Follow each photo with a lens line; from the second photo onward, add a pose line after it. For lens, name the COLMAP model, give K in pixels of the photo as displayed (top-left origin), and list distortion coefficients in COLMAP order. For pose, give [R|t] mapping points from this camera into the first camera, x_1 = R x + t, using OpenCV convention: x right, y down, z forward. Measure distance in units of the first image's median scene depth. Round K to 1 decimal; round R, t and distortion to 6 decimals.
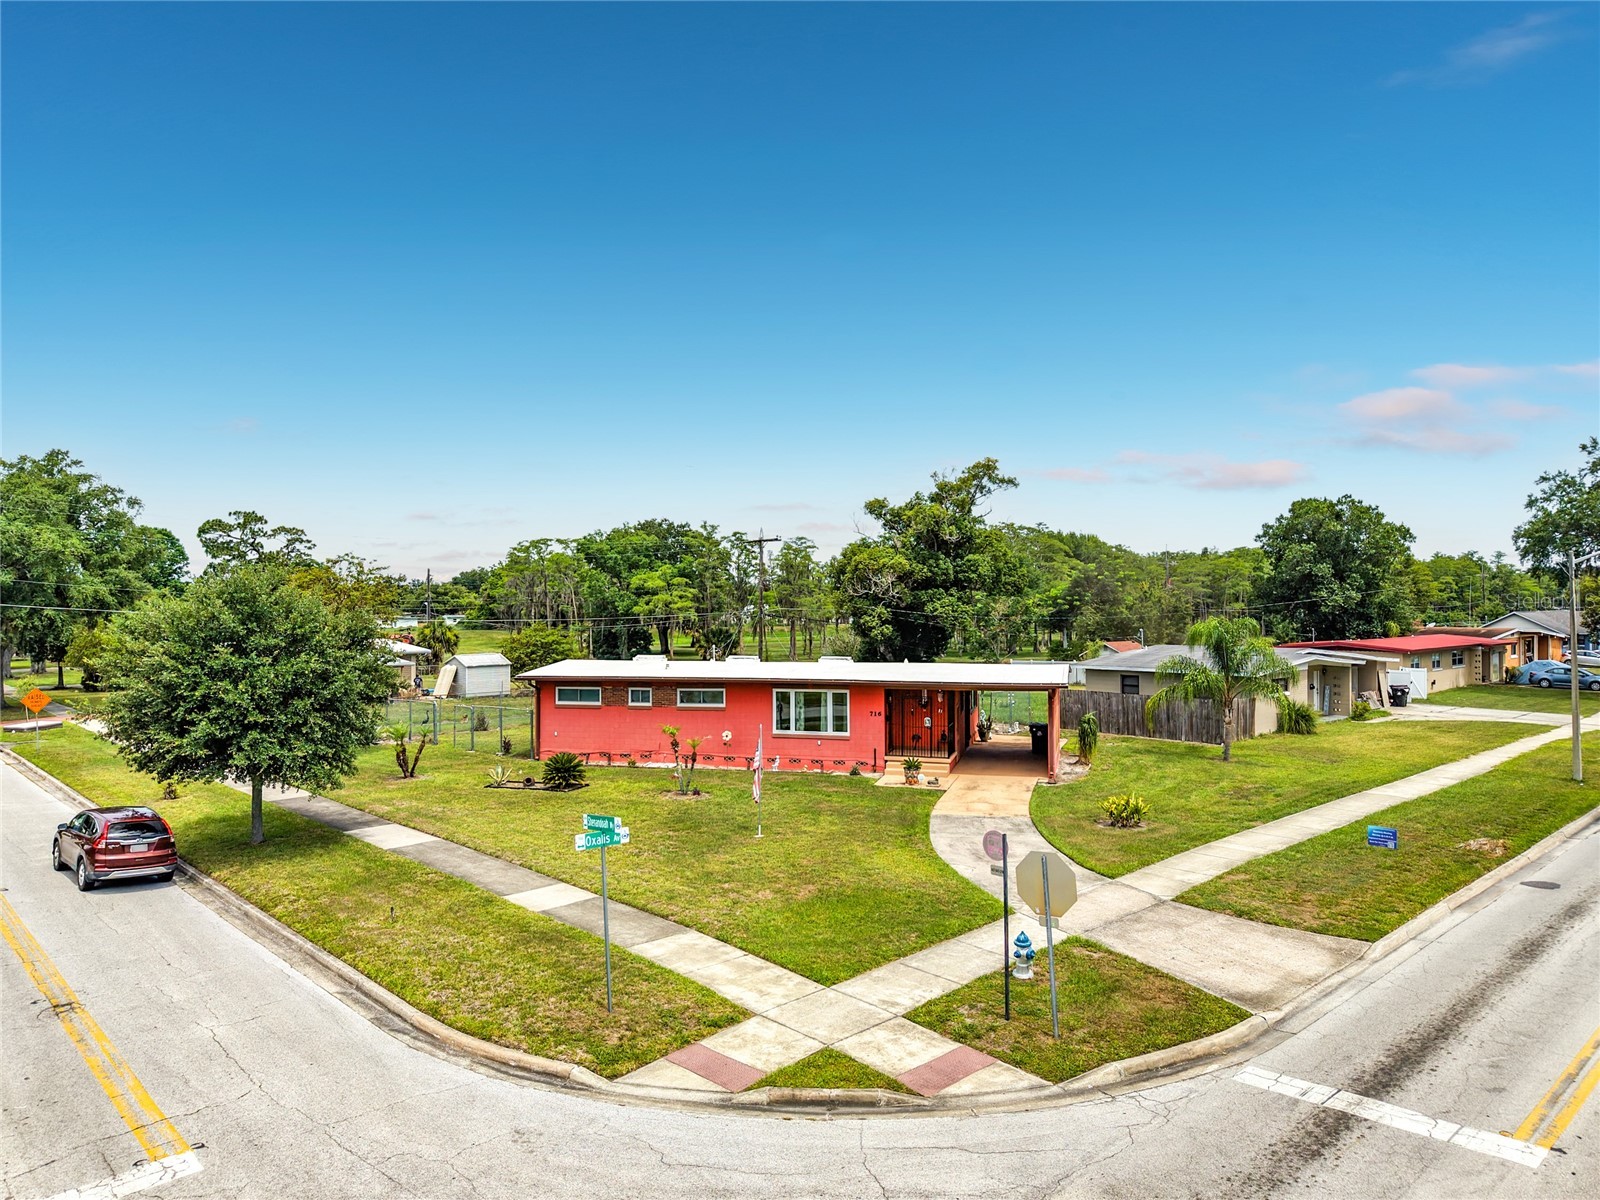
lens RADIAL K [[1071.8, 0, 770.4], [0, 1071.8, 600.2], [0, 0, 1]] dist [0.050209, -0.056960]
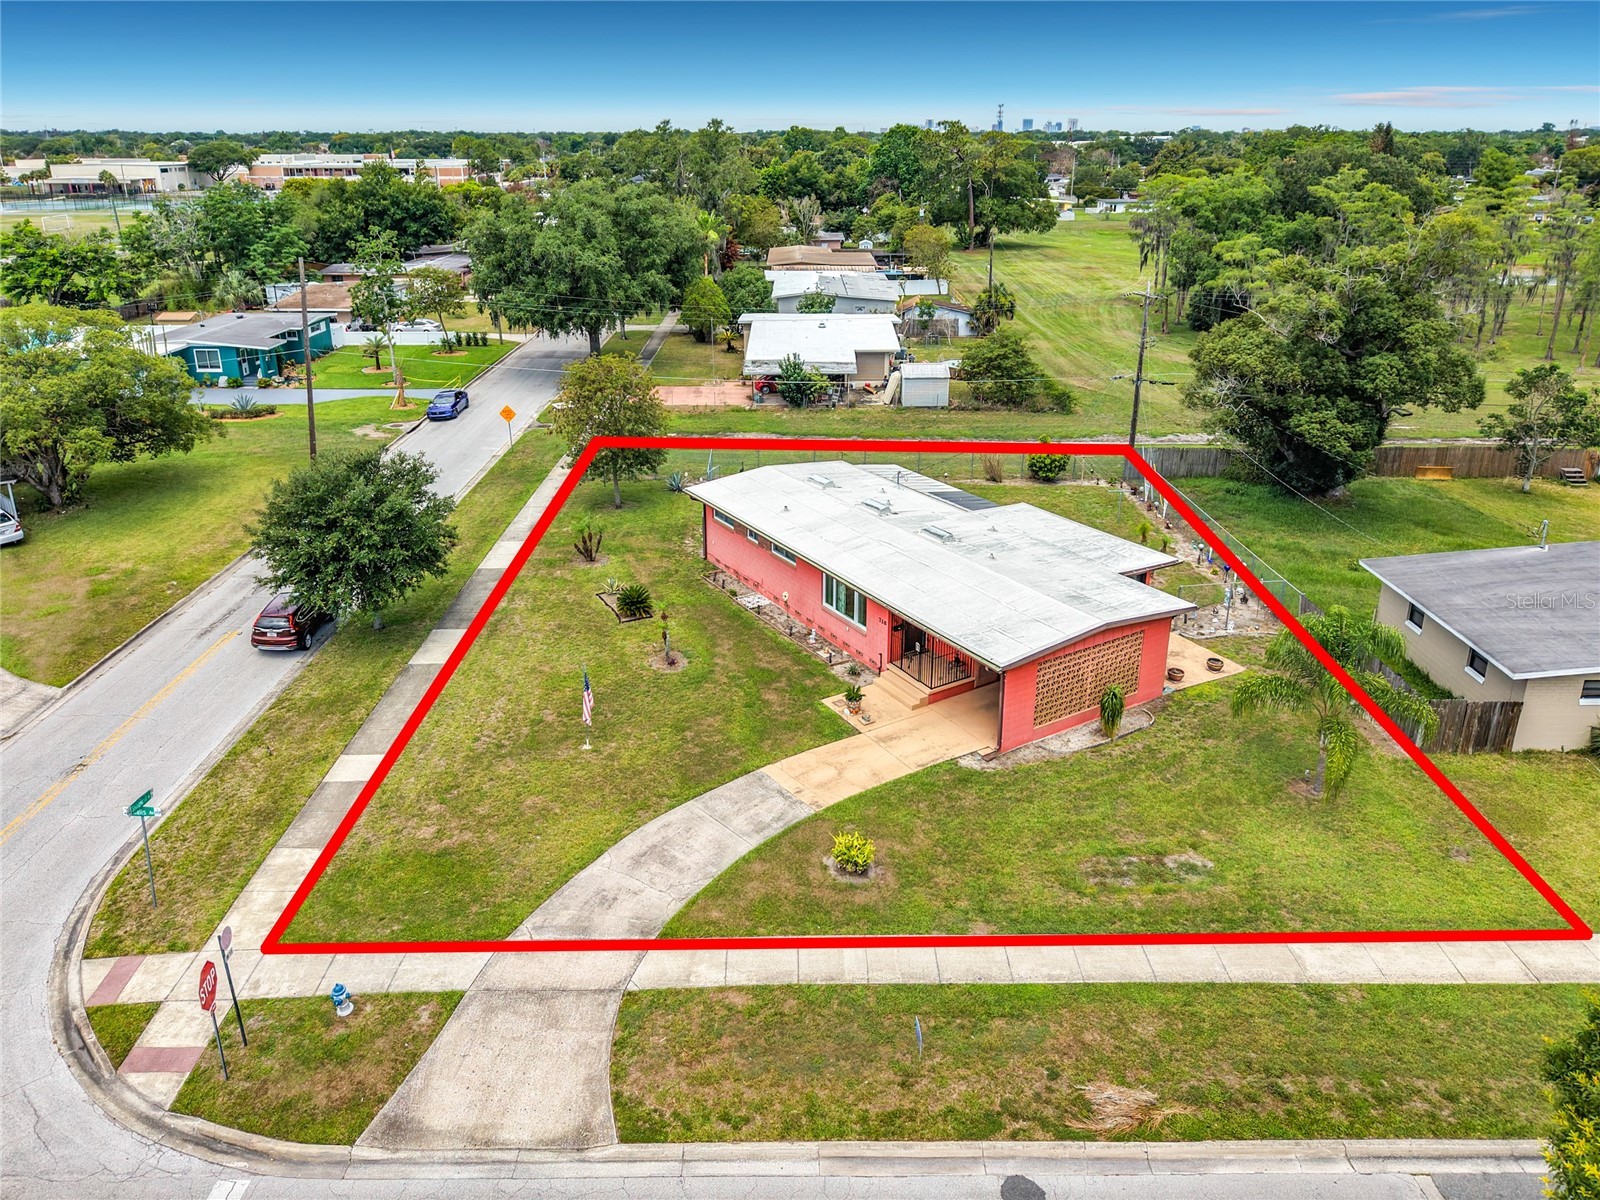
lens RADIAL K [[1029.6, 0, 770.7], [0, 1029.6, 597.5], [0, 0, 1]] dist [0.006824, -0.000235]
pose [[0.734552, 0.270773, -0.622186, 0.646482], [0.005702, 0.914436, 0.404691, -0.315106], [0.678529, -0.300814, 0.670156, 0.342878]]
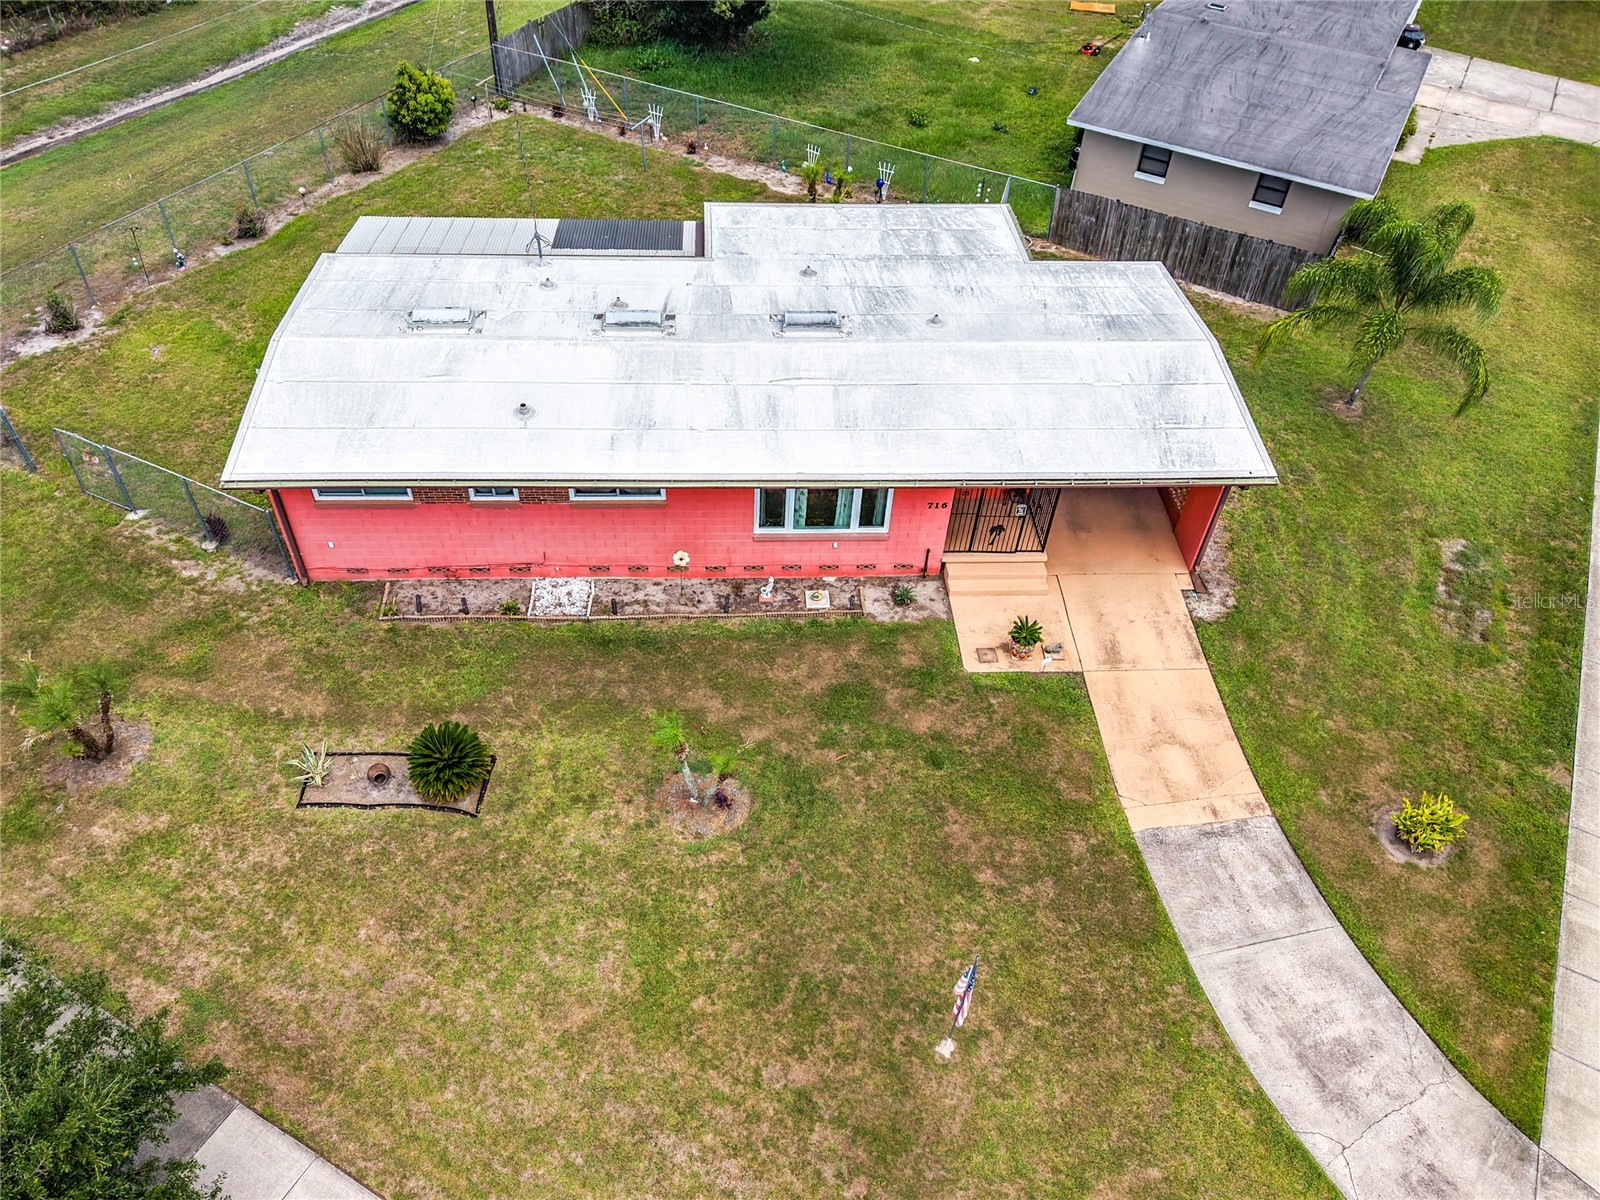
lens RADIAL K [[1127.0, 0, 799.3], [0, 1127.0, 632.2], [0, 0, 1]] dist [0.049225, -0.002369]
pose [[0.939743, -0.211775, 0.268392, -0.165896], [-0.053345, 0.684599, 0.726966, -0.313463], [-0.337694, -0.697478, 0.632050, 0.639750]]
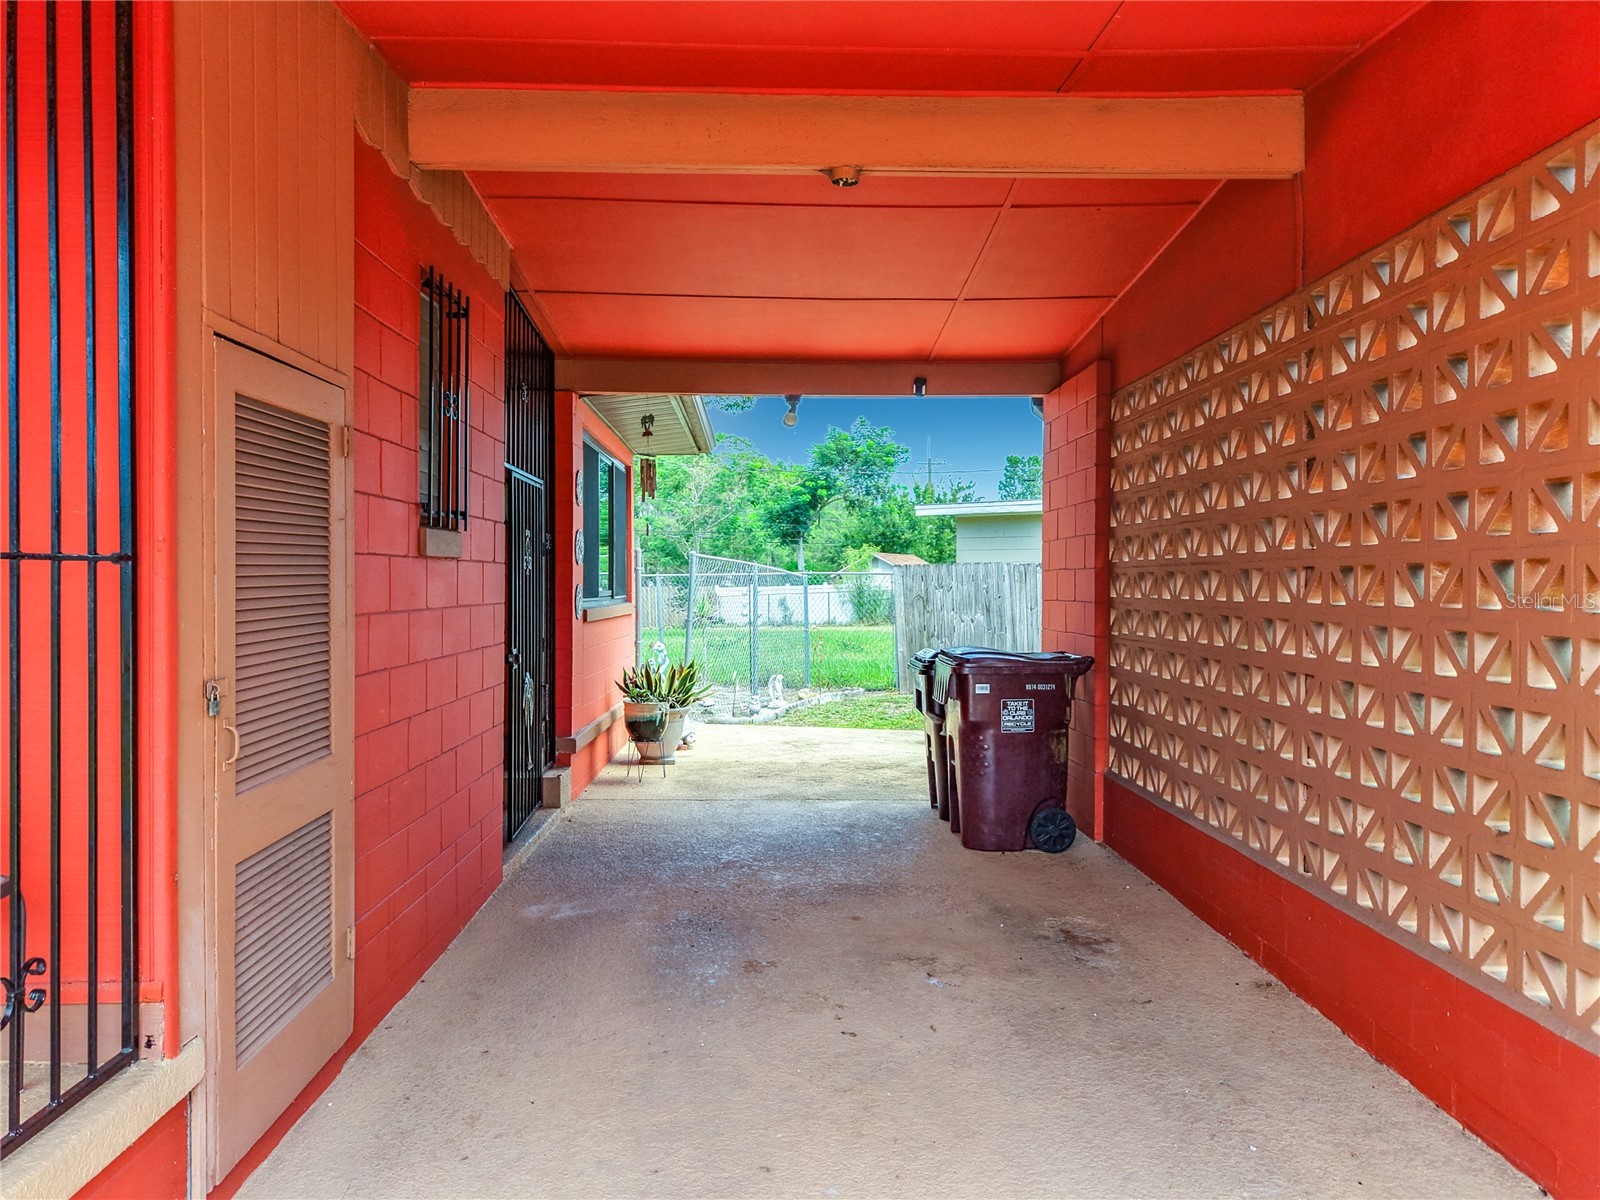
lens RADIAL K [[1087.7, 0, 803.1], [0, 1087.7, 587.8], [0, 0, 1]] dist [0.040263, -0.039925]
pose [[0.950213, 0.007777, 0.311505, 0.209964], [-0.009442, 0.999948, 0.003837, 0.127003], [-0.311459, -0.006587, 0.950237, 1.037745]]
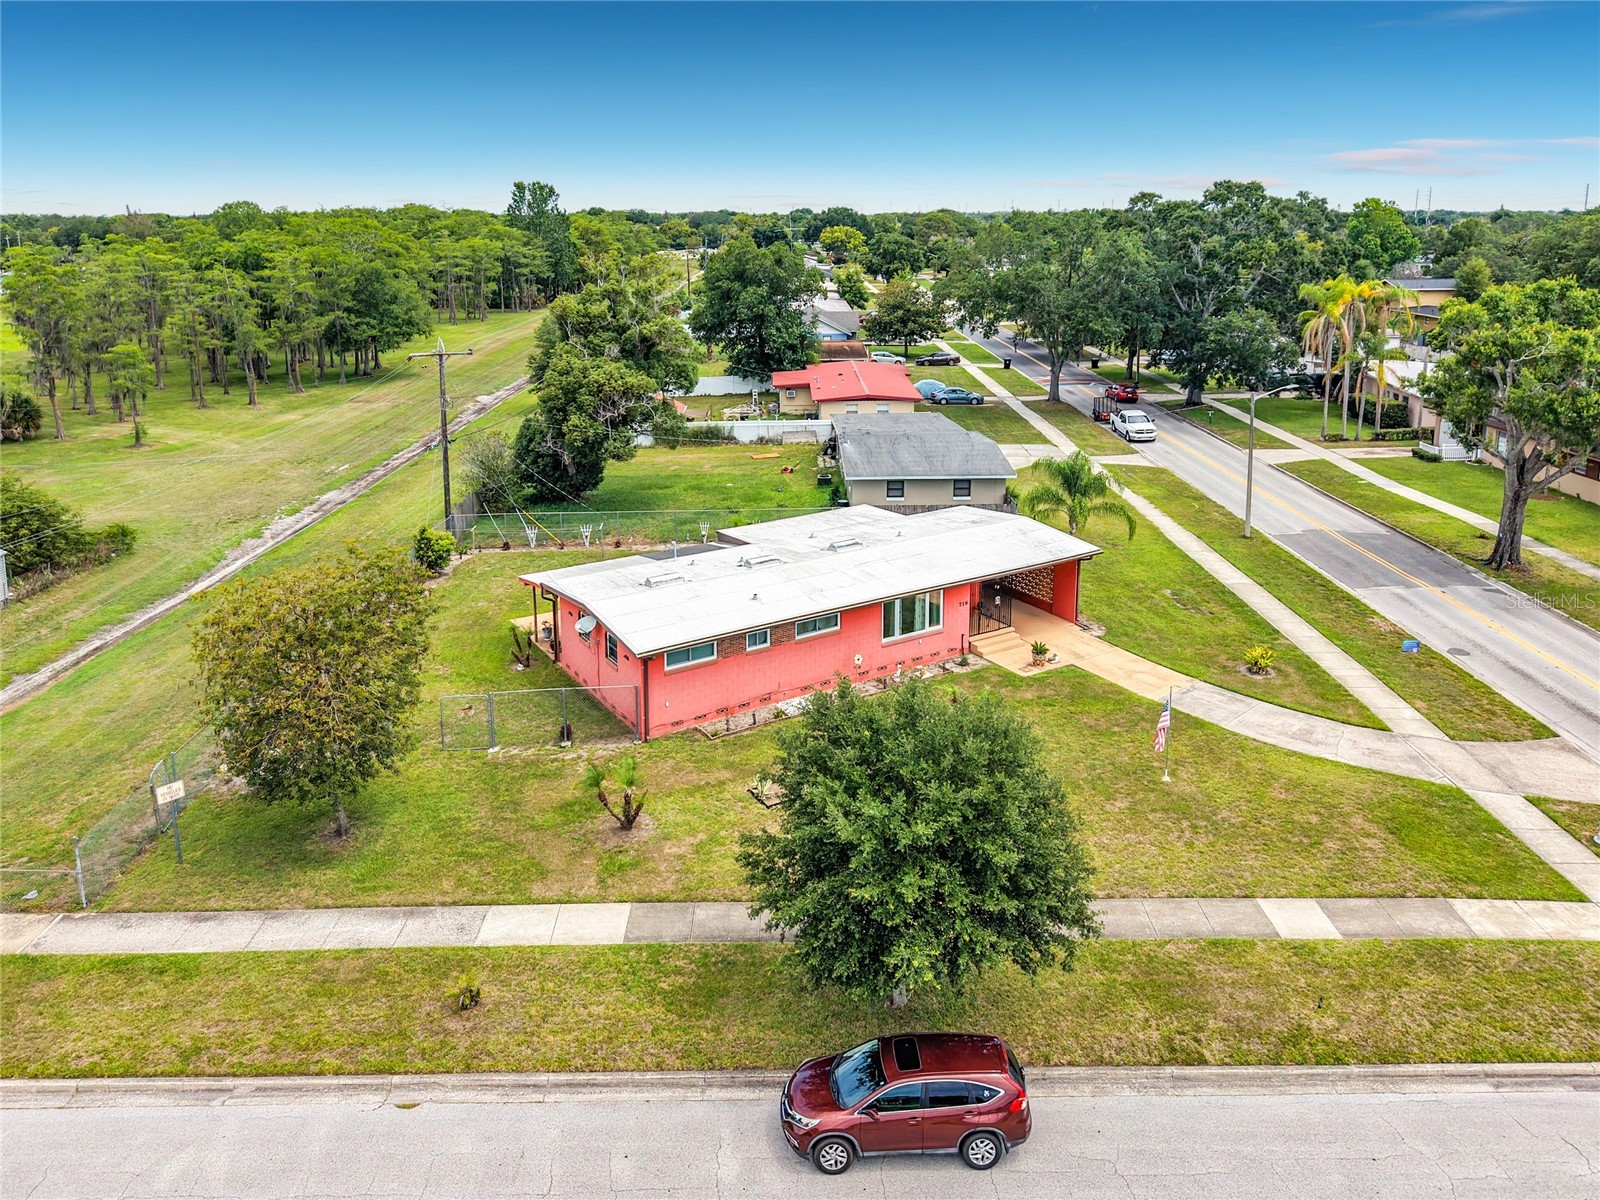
lens RADIAL K [[1112.0, 0, 773.2], [0, 1112.0, 572.2], [0, 0, 1]] dist [0.027170, -0.027182]
pose [[0.674989, -0.226274, 0.702275, -0.858493], [0.004132, 0.952958, 0.303073, -0.276959], [-0.737816, -0.201669, 0.644172, 0.478353]]
